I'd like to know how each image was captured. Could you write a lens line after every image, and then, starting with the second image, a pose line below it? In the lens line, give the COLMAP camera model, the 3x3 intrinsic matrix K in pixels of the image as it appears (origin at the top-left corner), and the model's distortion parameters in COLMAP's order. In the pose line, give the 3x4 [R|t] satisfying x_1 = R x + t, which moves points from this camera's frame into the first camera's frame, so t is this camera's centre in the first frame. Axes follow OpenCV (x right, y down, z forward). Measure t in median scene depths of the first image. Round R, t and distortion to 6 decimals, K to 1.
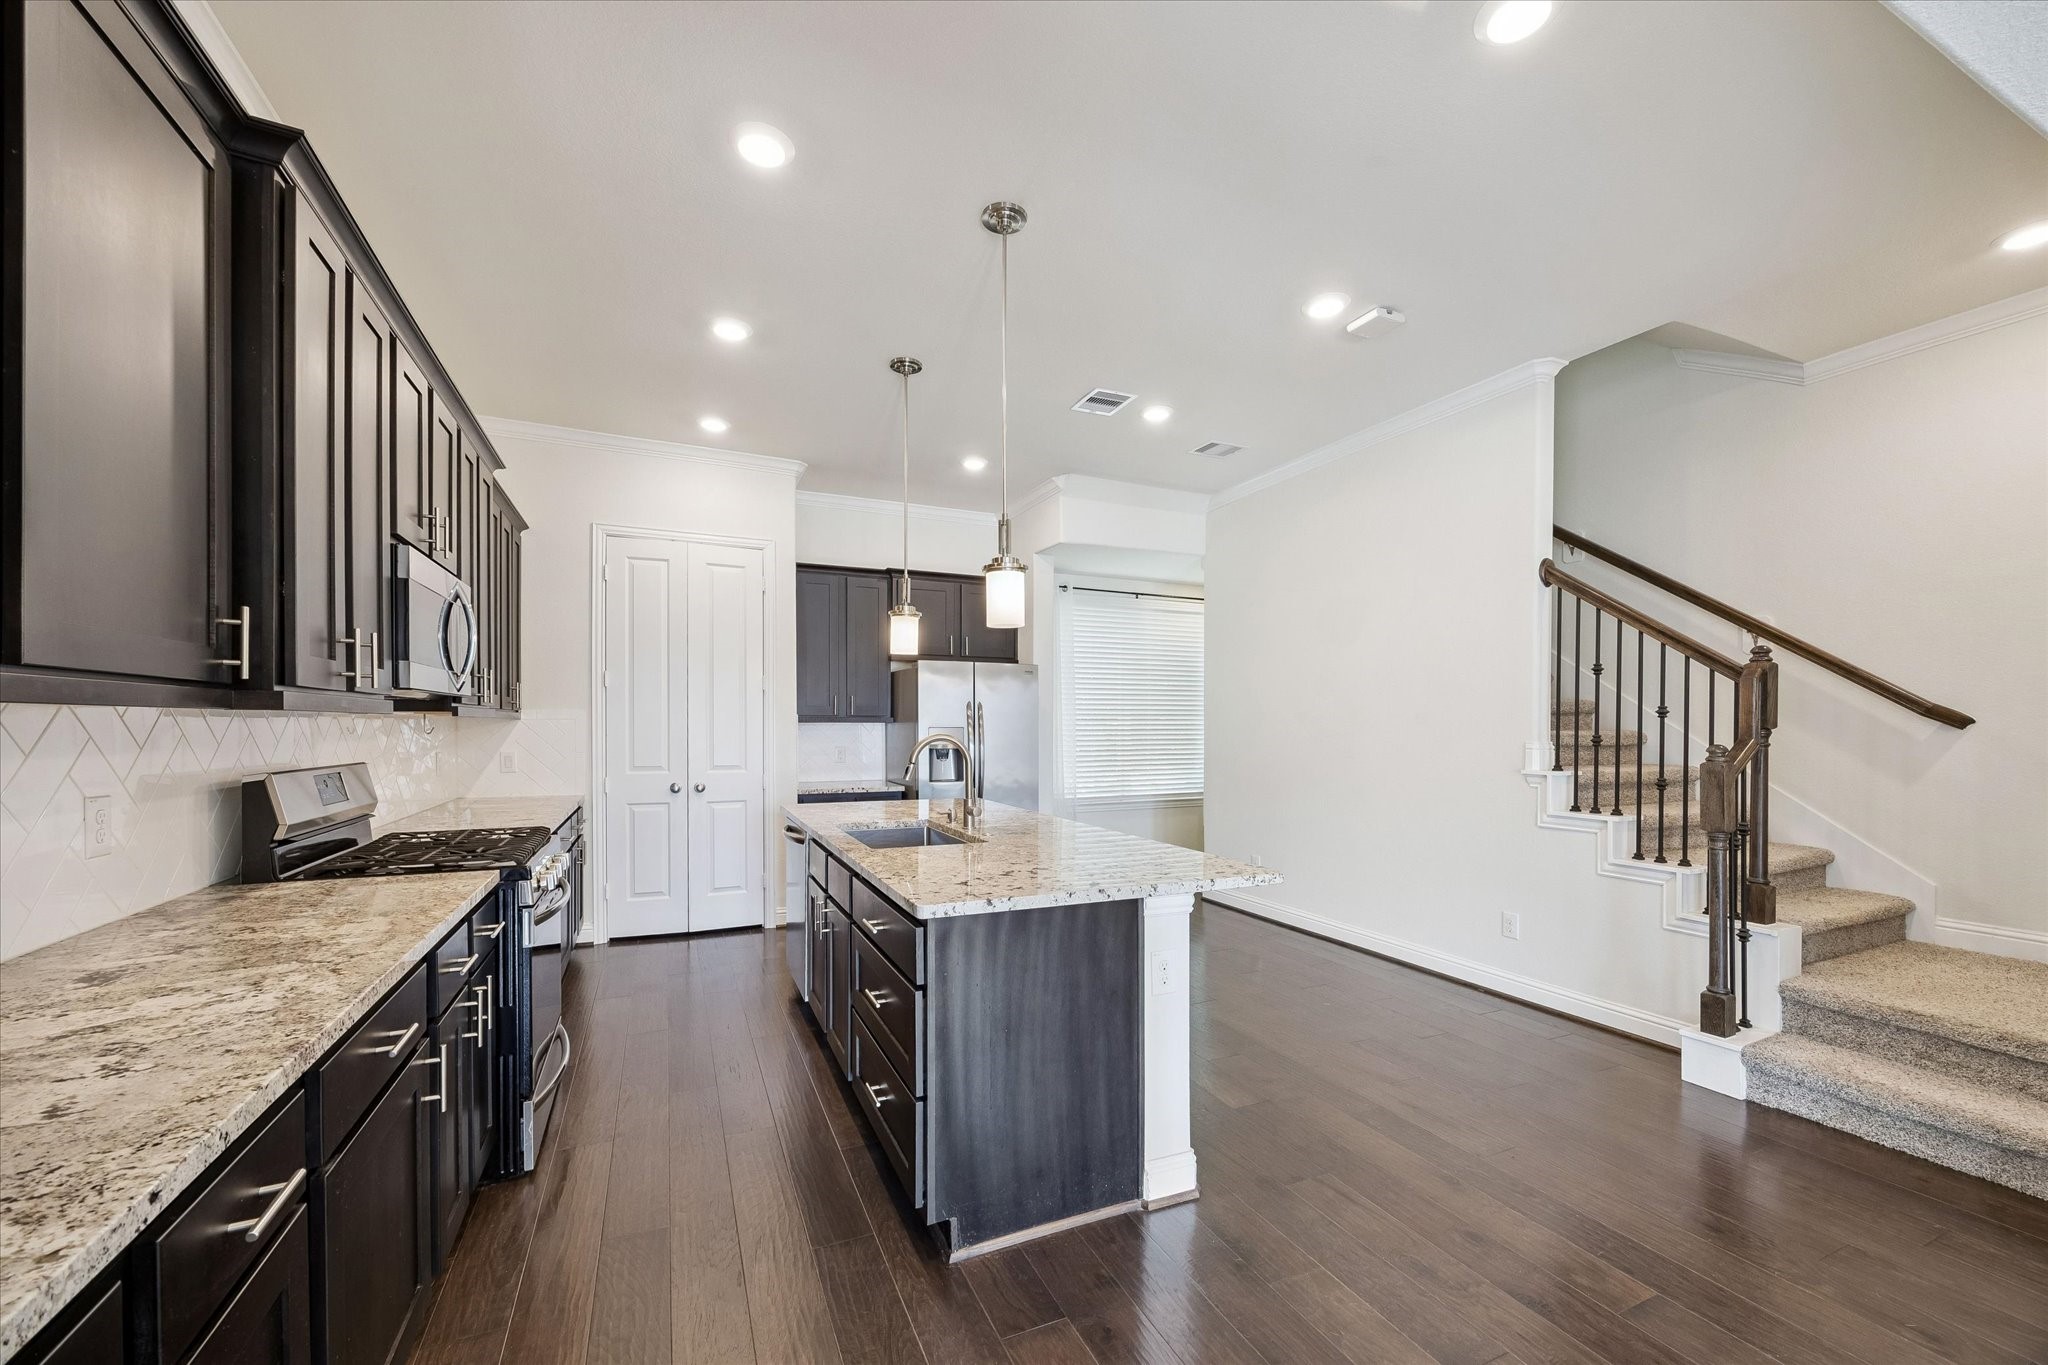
lens RADIAL K [[839.0, 0, 1023.7], [0, 839.0, 726.0], [0, 0, 1]] dist [0.000817, 0.000032]
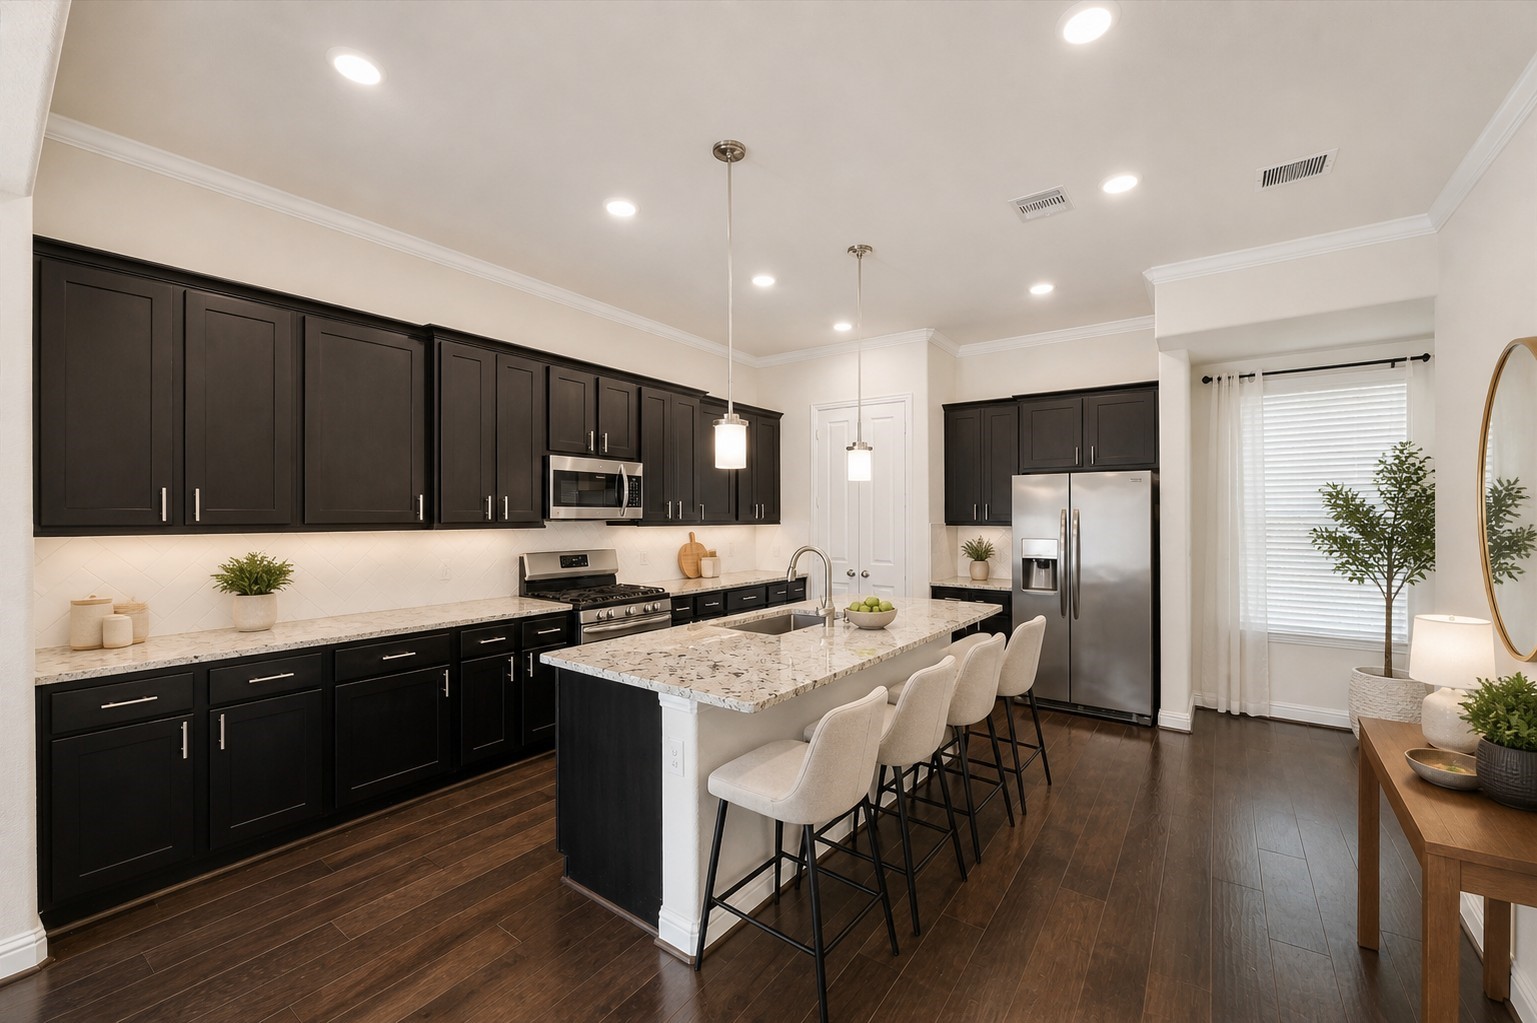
lens RADIAL K [[649.6, 0, 795.8], [0, 649.6, 510.5], [0, 0, 1]] dist [-0.000577, -0.000014]
pose [[0.497069, -0.012378, -0.867623, 0.569211], [0.000056, 0.999899, -0.014233, -0.021792], [0.867711, 0.007026, 0.497019, 0.368048]]
